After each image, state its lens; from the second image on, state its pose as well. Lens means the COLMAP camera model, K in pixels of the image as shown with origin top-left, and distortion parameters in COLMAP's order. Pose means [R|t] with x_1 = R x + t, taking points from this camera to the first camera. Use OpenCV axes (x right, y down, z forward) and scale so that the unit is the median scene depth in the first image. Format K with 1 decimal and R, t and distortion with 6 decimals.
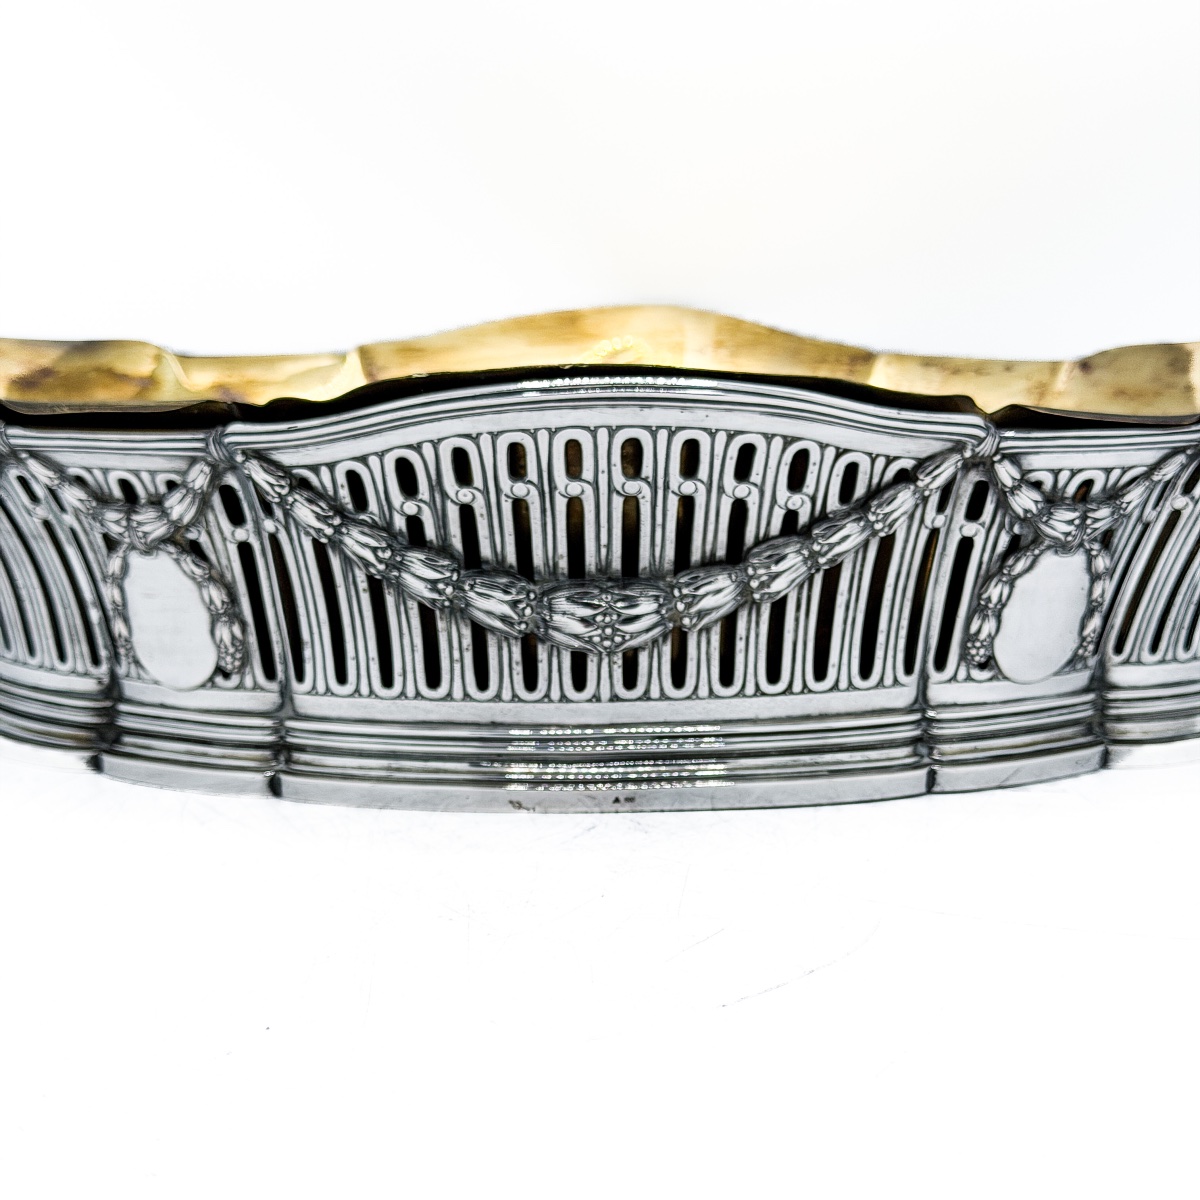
lens RADIAL K [[2276.2, 0, 603.4], [0, 2276.2, 794.5], [0, 0, 1]] dist [0.130026, 0.000000]
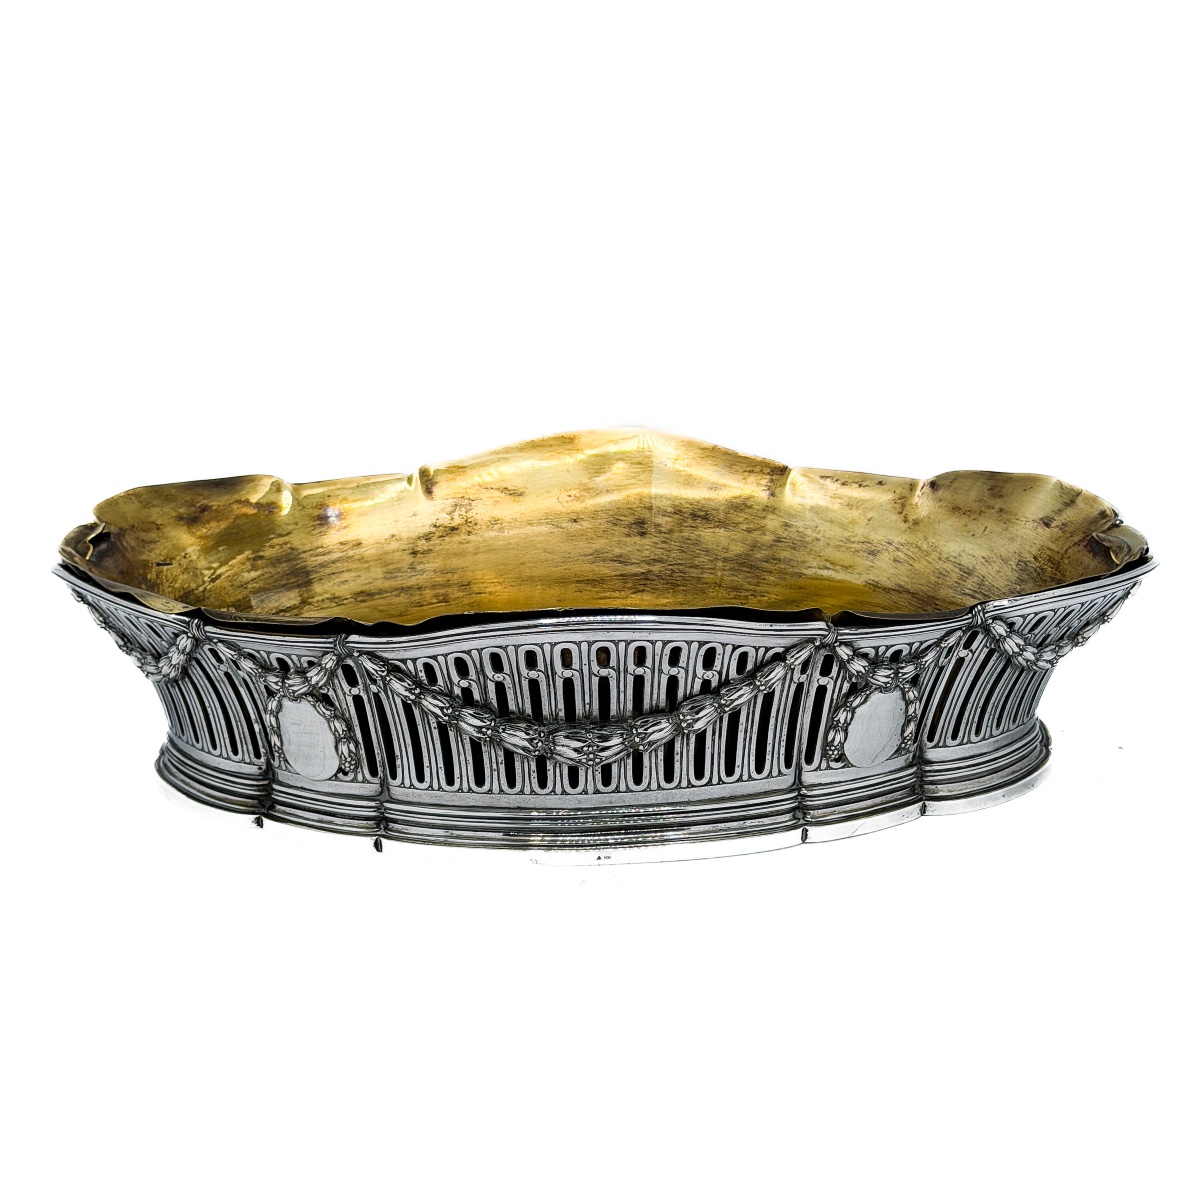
lens RADIAL K [[2266.0, 0, 594.0], [0, 2266.0, 584.6], [0, 0, 1]] dist [0.138455, 0.000000]
pose [[0.999722, -0.016058, -0.017284, 0.032013], [0.016678, 0.999201, 0.036311, -0.239680], [0.016687, -0.036589, 0.999191, -0.539602]]
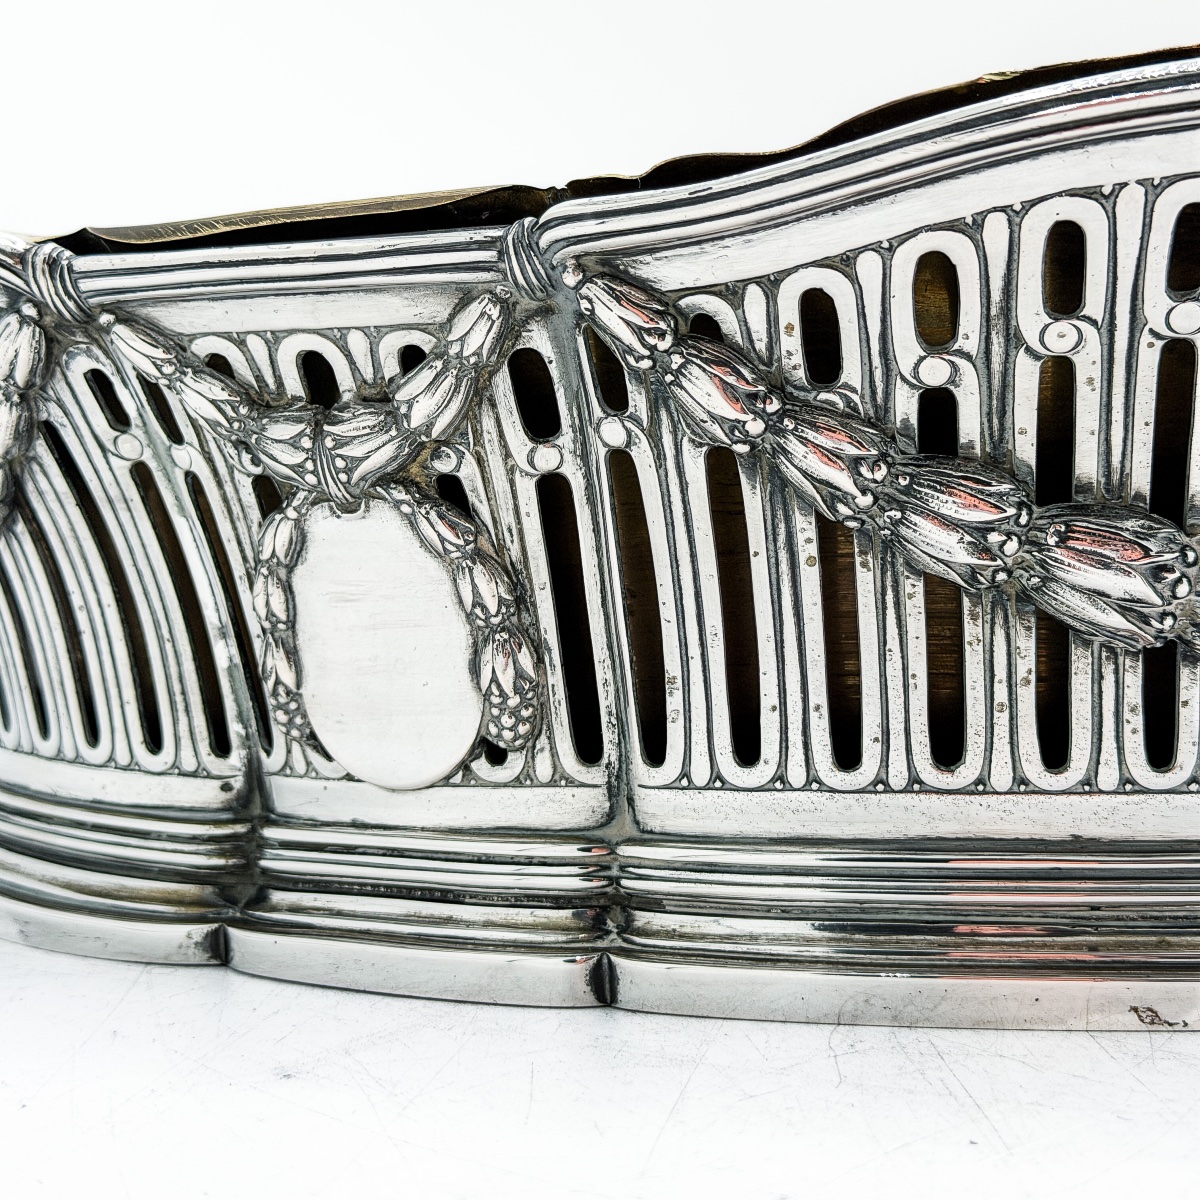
lens RADIAL K [[2266.0, 0, 596.5], [0, 2266.0, 596.5], [0, 0, 1]] dist [0.138455, 0.000000]
pose [[0.999791, -0.012956, 0.015806, -0.155897], [0.015698, 0.982047, -0.187980, 0.006665], [-0.013087, 0.188189, 0.982046, 0.529187]]
